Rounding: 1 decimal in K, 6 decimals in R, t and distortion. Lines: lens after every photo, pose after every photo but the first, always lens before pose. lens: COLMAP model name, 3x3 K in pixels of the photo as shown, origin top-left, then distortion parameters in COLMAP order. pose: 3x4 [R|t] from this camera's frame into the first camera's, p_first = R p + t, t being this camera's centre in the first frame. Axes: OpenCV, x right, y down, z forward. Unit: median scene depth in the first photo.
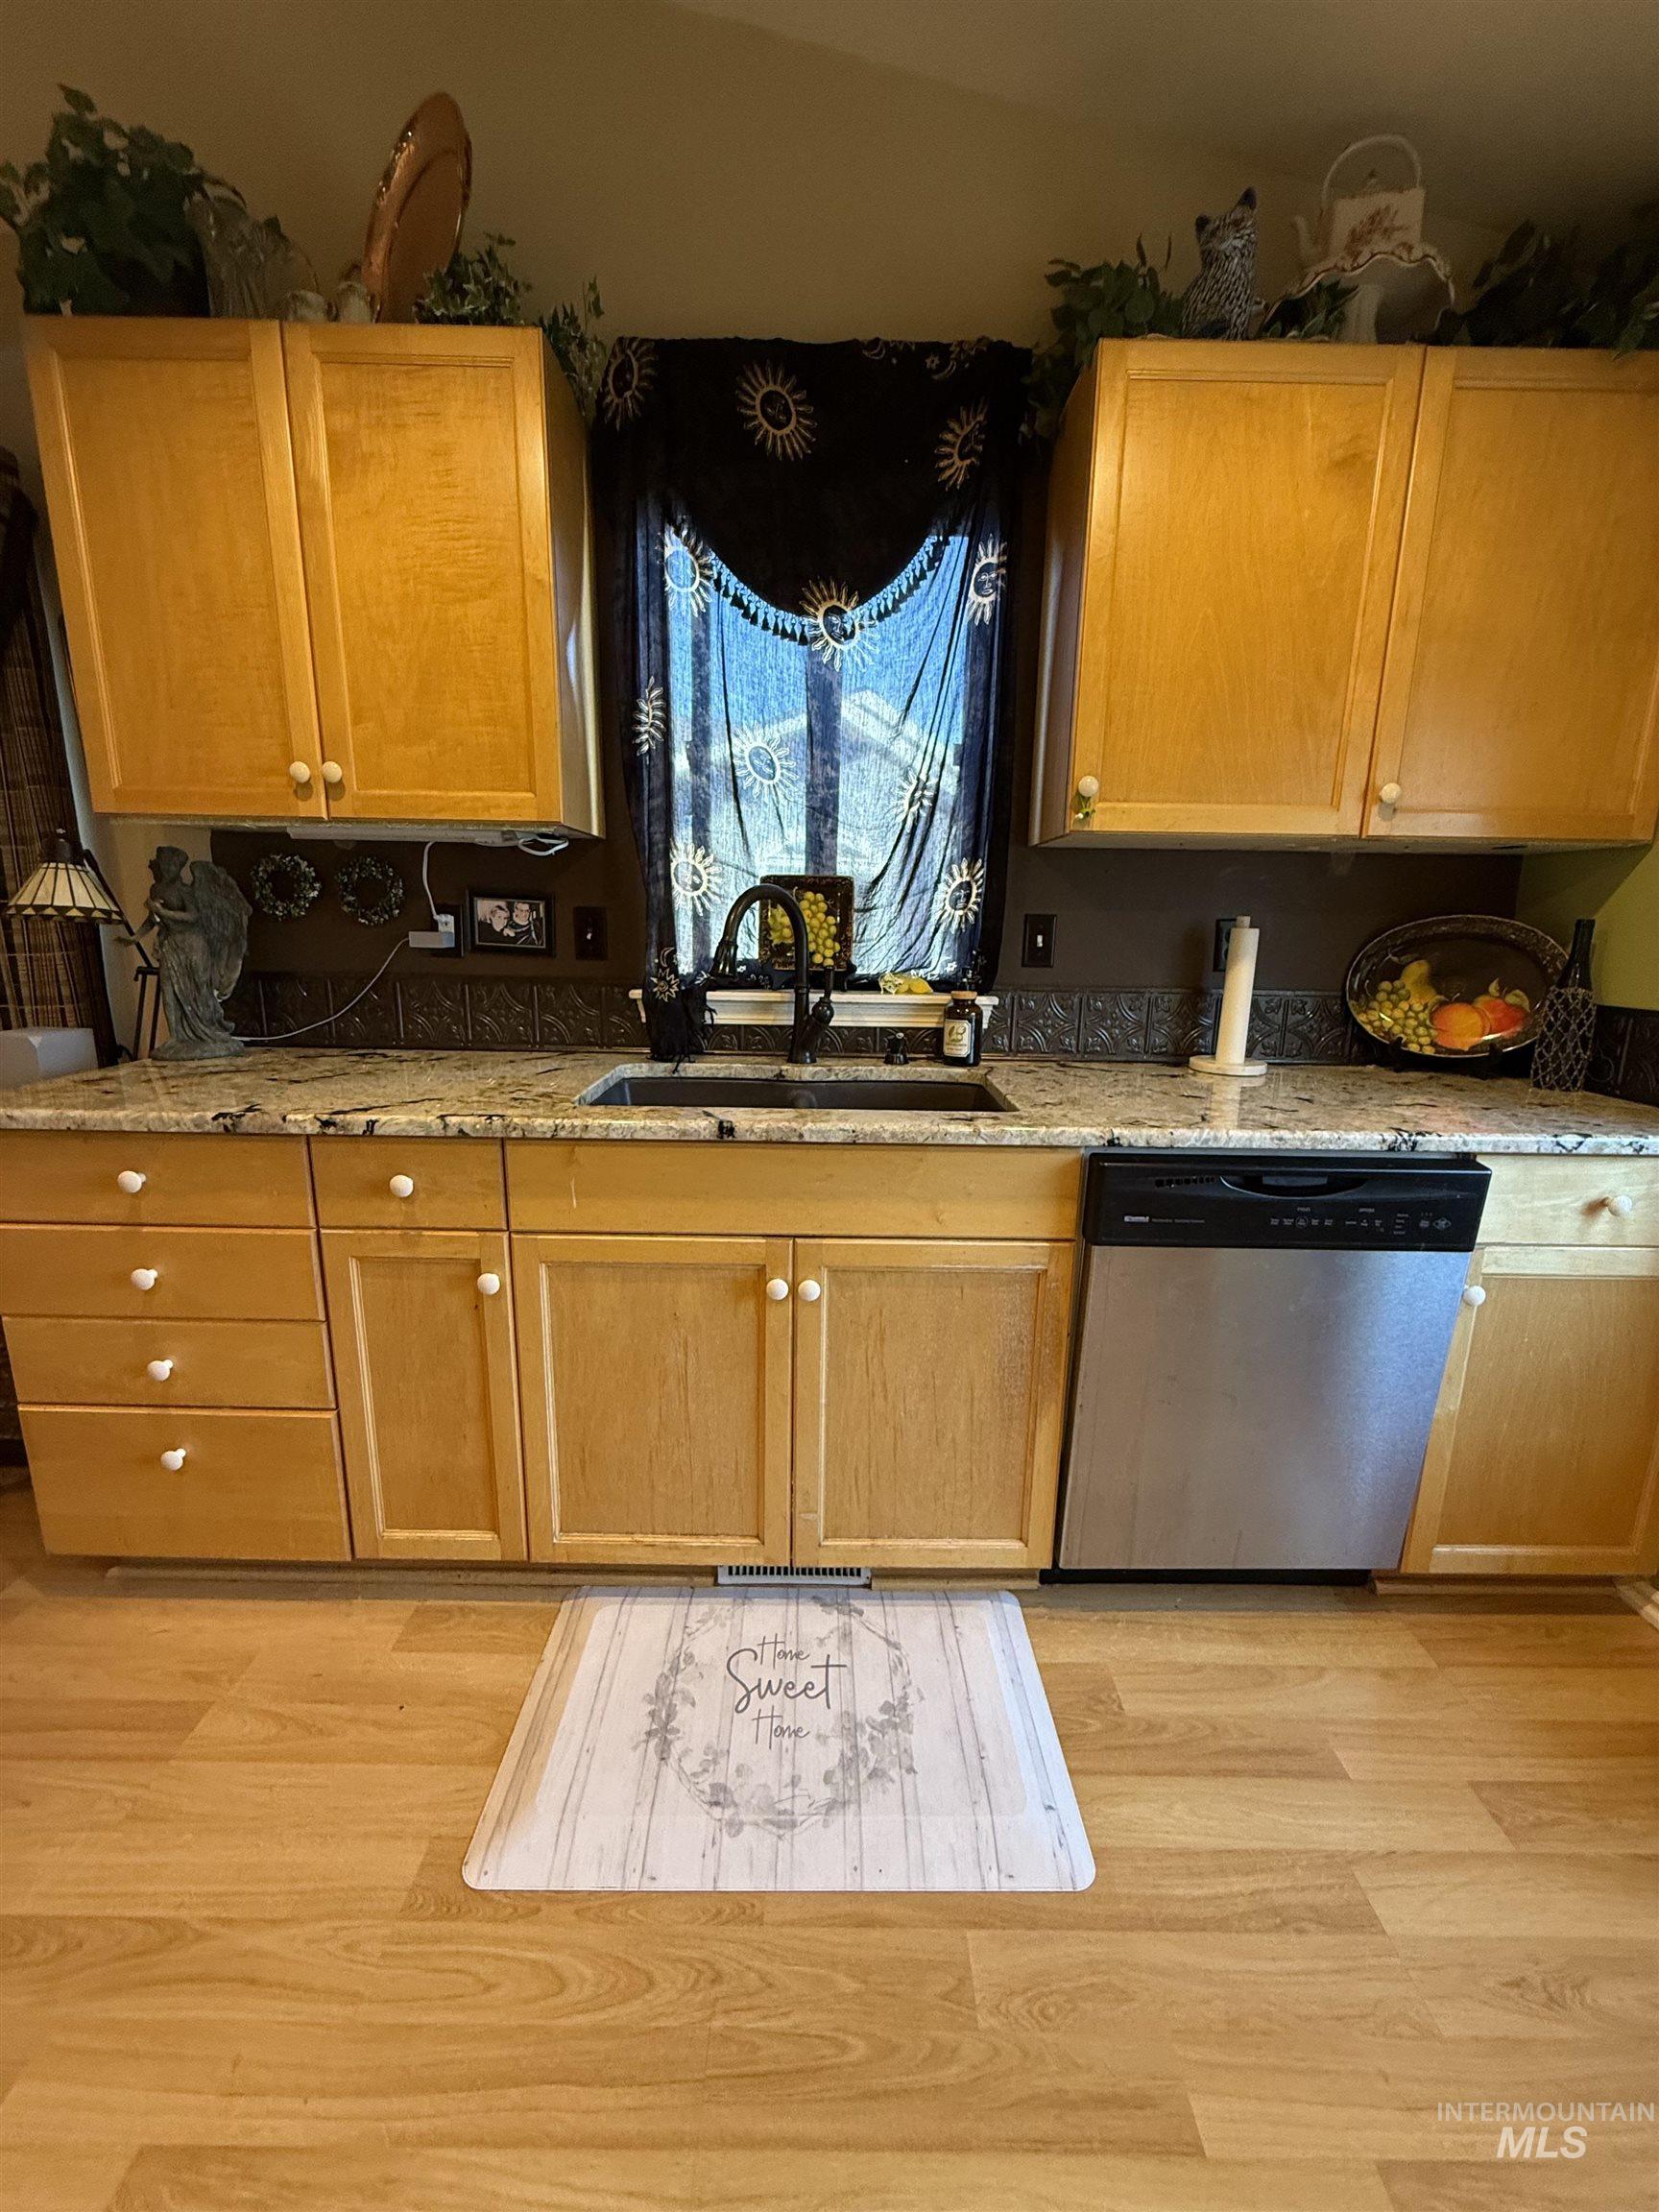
lens RADIAL K [[879.4, 0, 825.1], [0, 879.4, 1099.9], [0, 0, 1]] dist [-0.001313, 0.000233]
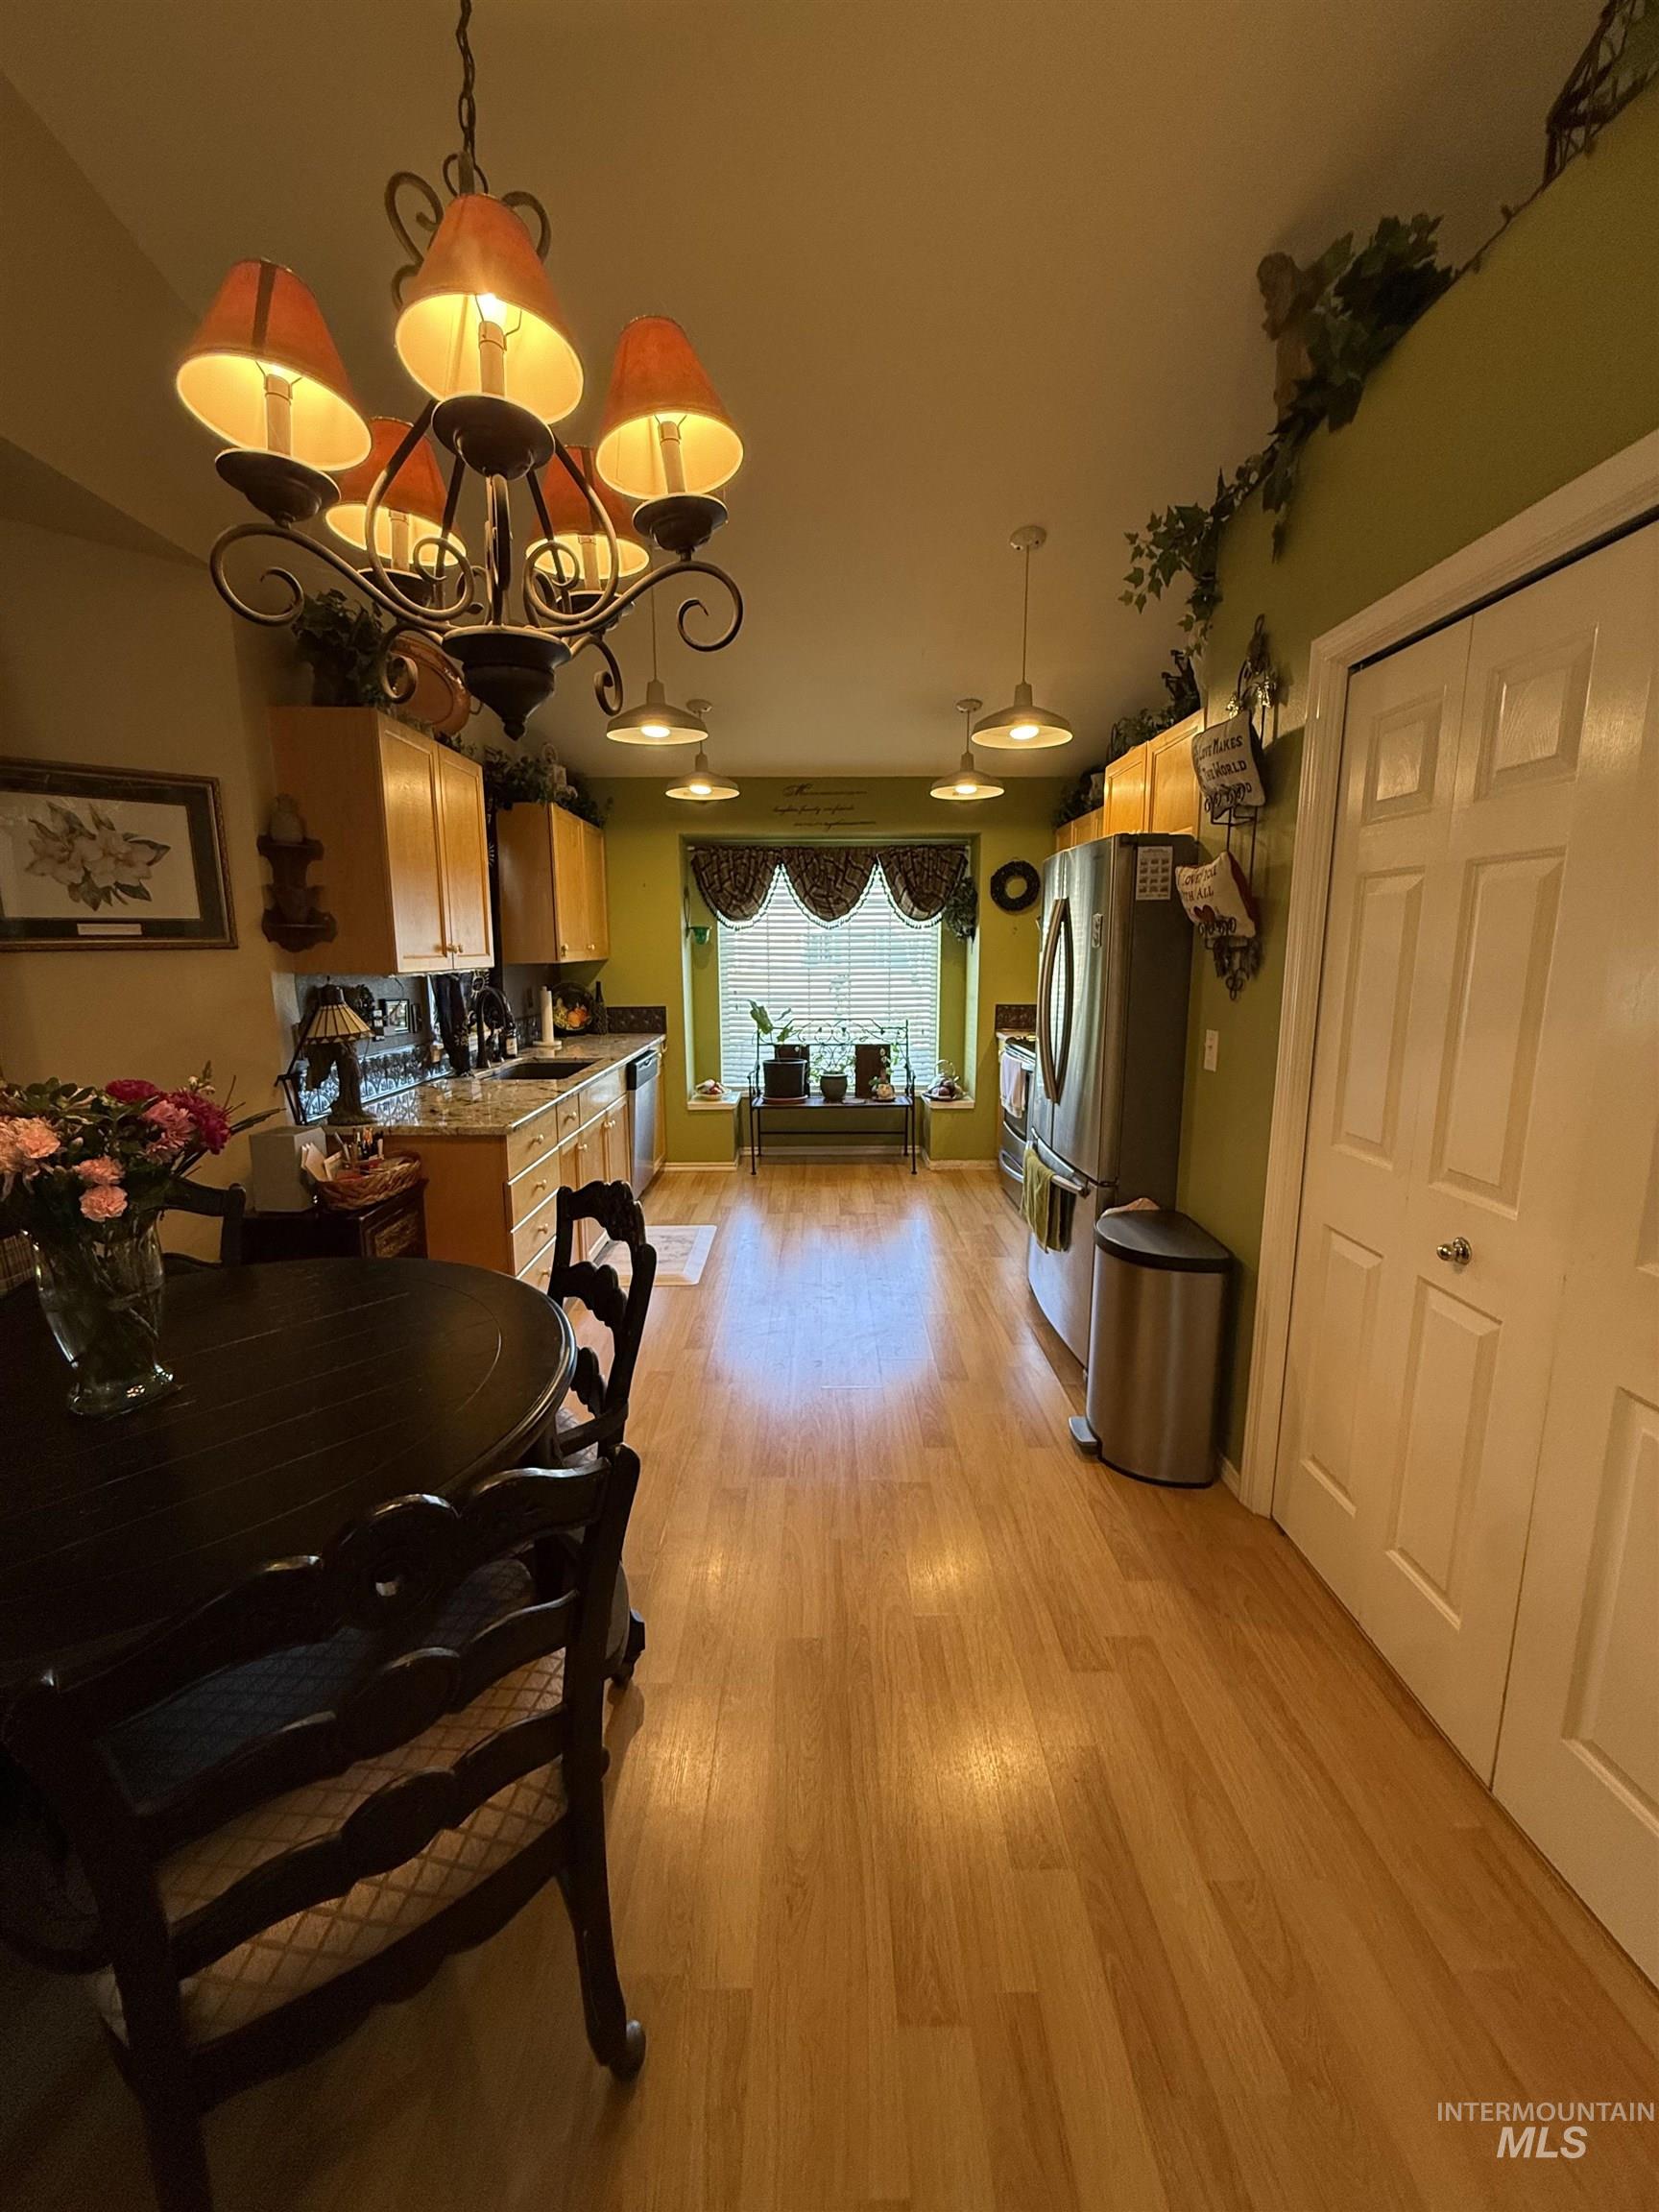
lens RADIAL K [[879.4, 0, 829.0], [0, 879.4, 1099.6], [0, 0, 1]] dist [-0.001313, 0.000233]
pose [[-0.007864, -0.190232, 0.981708, -2.655635], [0.209209, 0.959699, 0.187643, -0.241366], [-0.977839, 0.206858, 0.032251, 0.172034]]
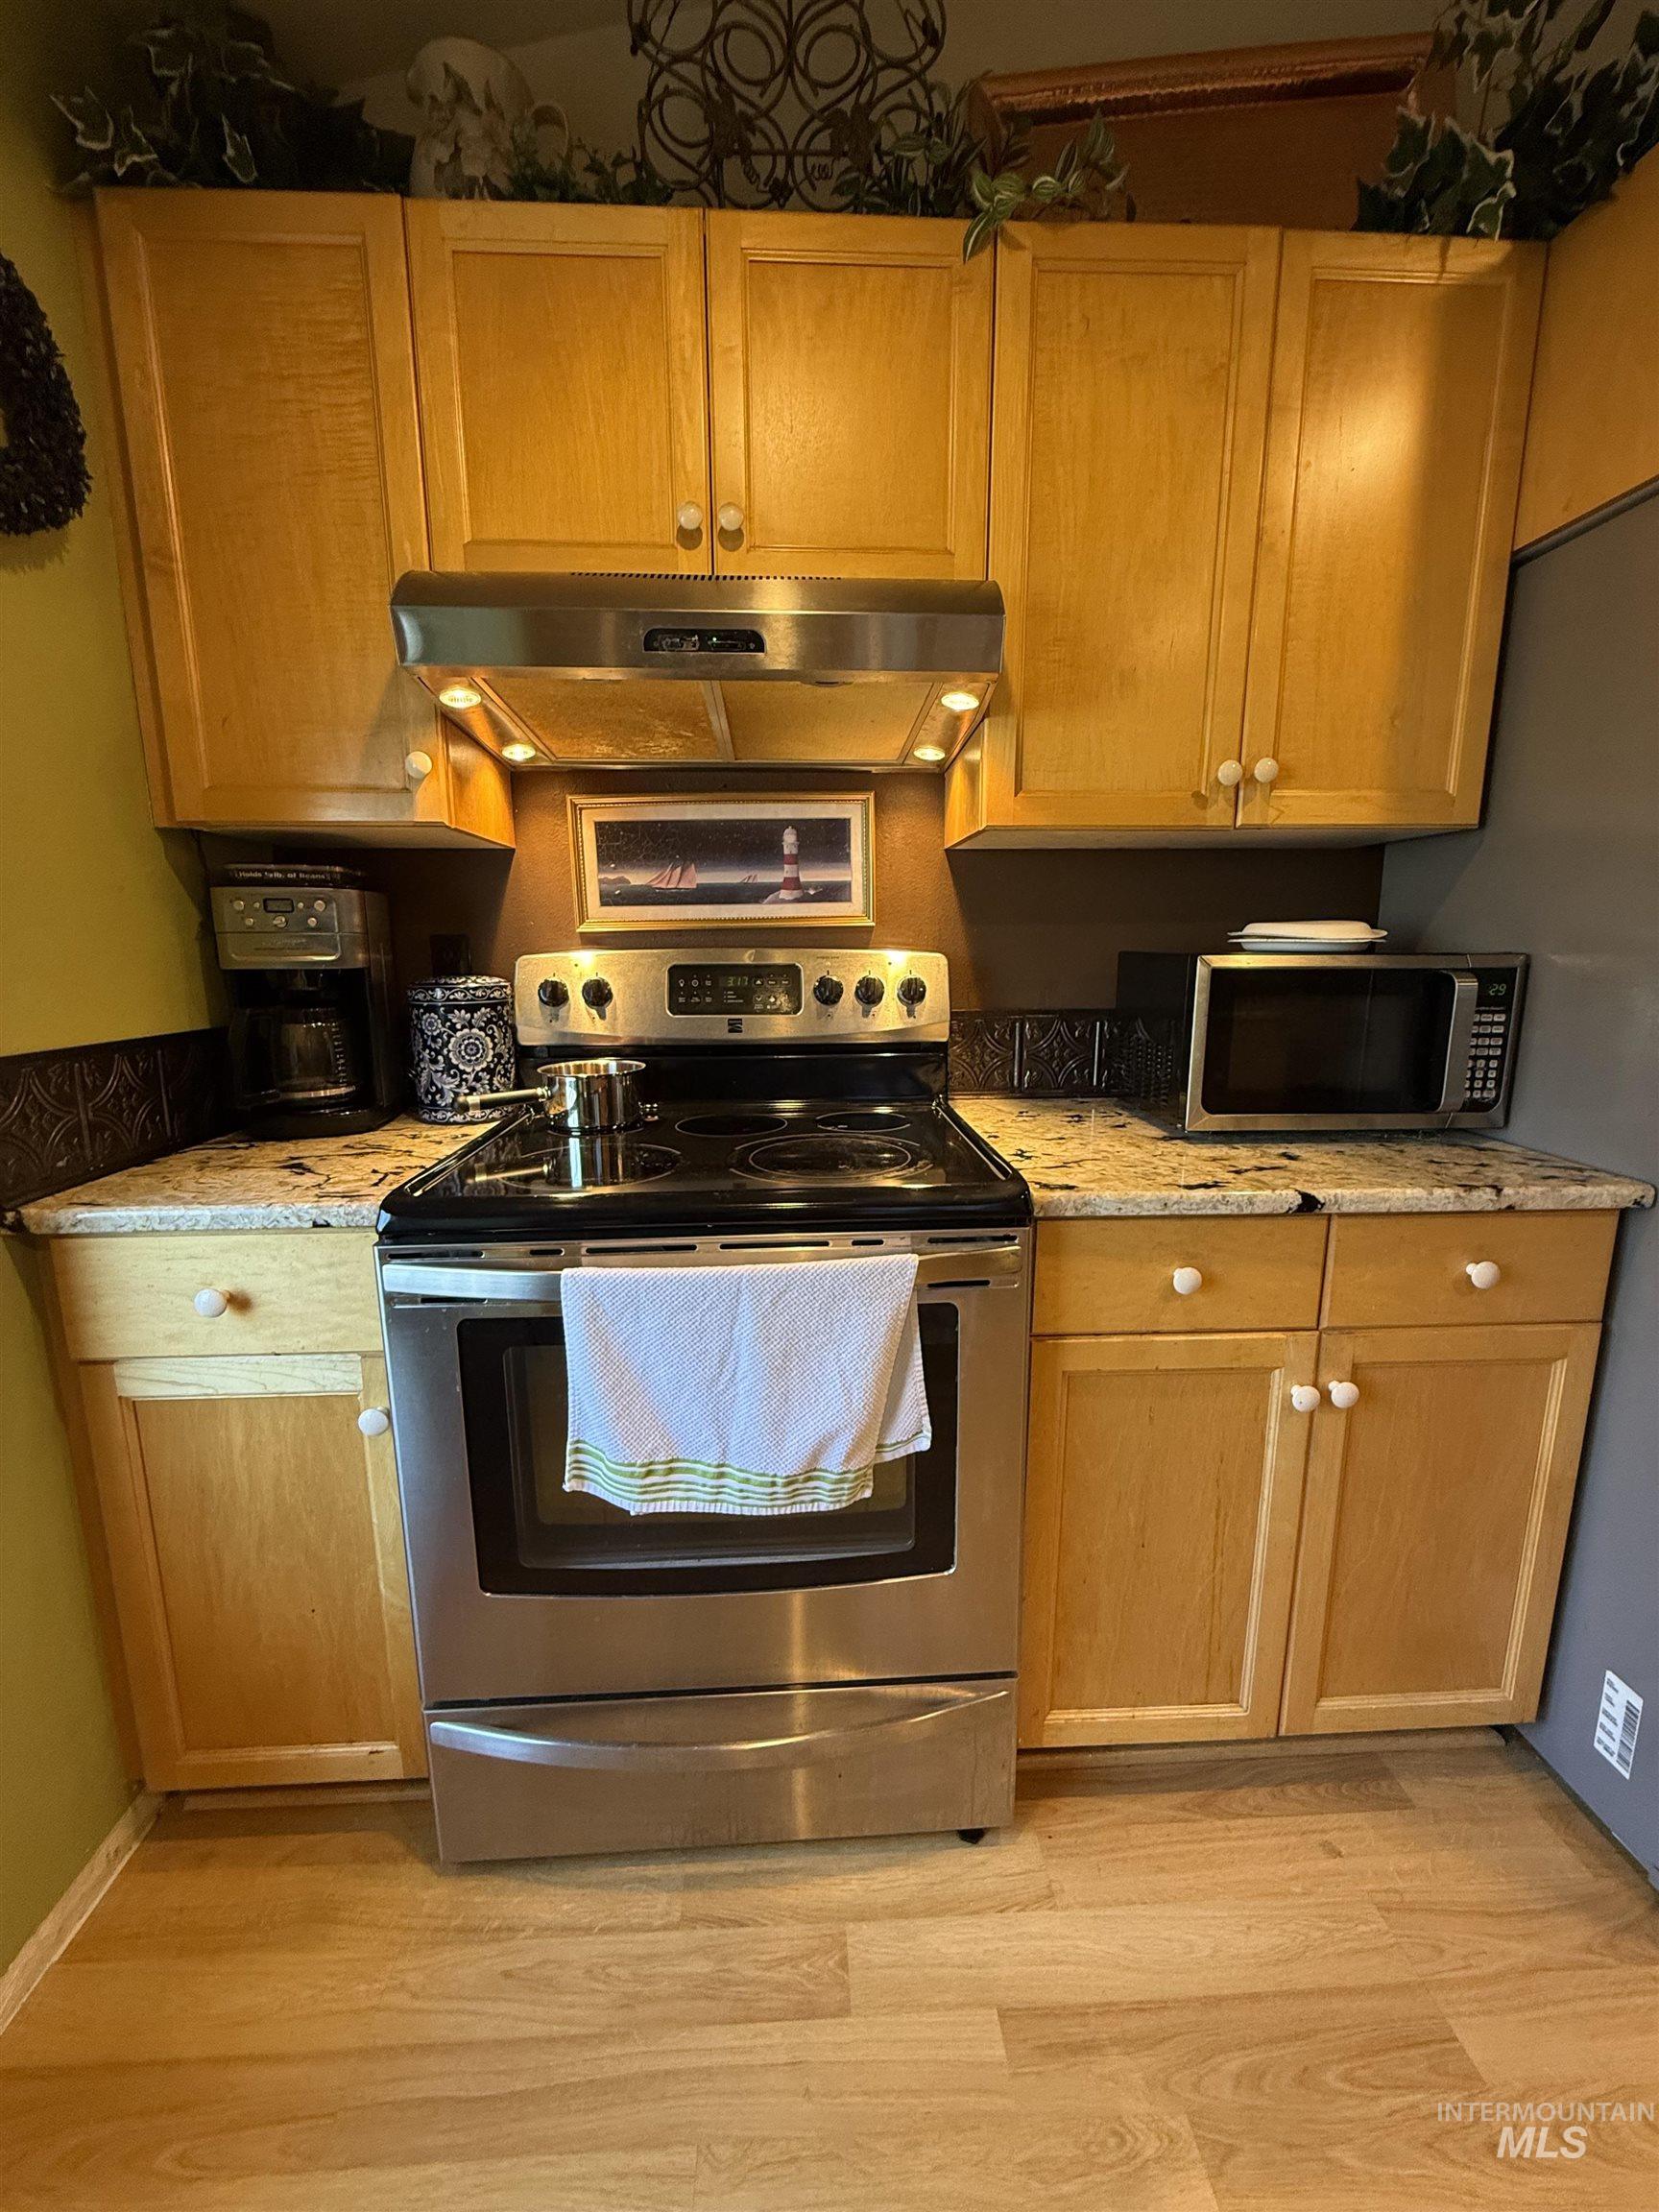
lens RADIAL K [[879.4, 0, 827.9], [0, 879.4, 1103.9], [0, 0, 1]] dist [-0.001313, 0.000233]
pose [[-0.998470, -0.003846, -0.055164, 0.408547], [-0.024407, 0.925804, 0.377216, -0.016721], [0.049620, 0.377985, -0.924481, 0.155997]]
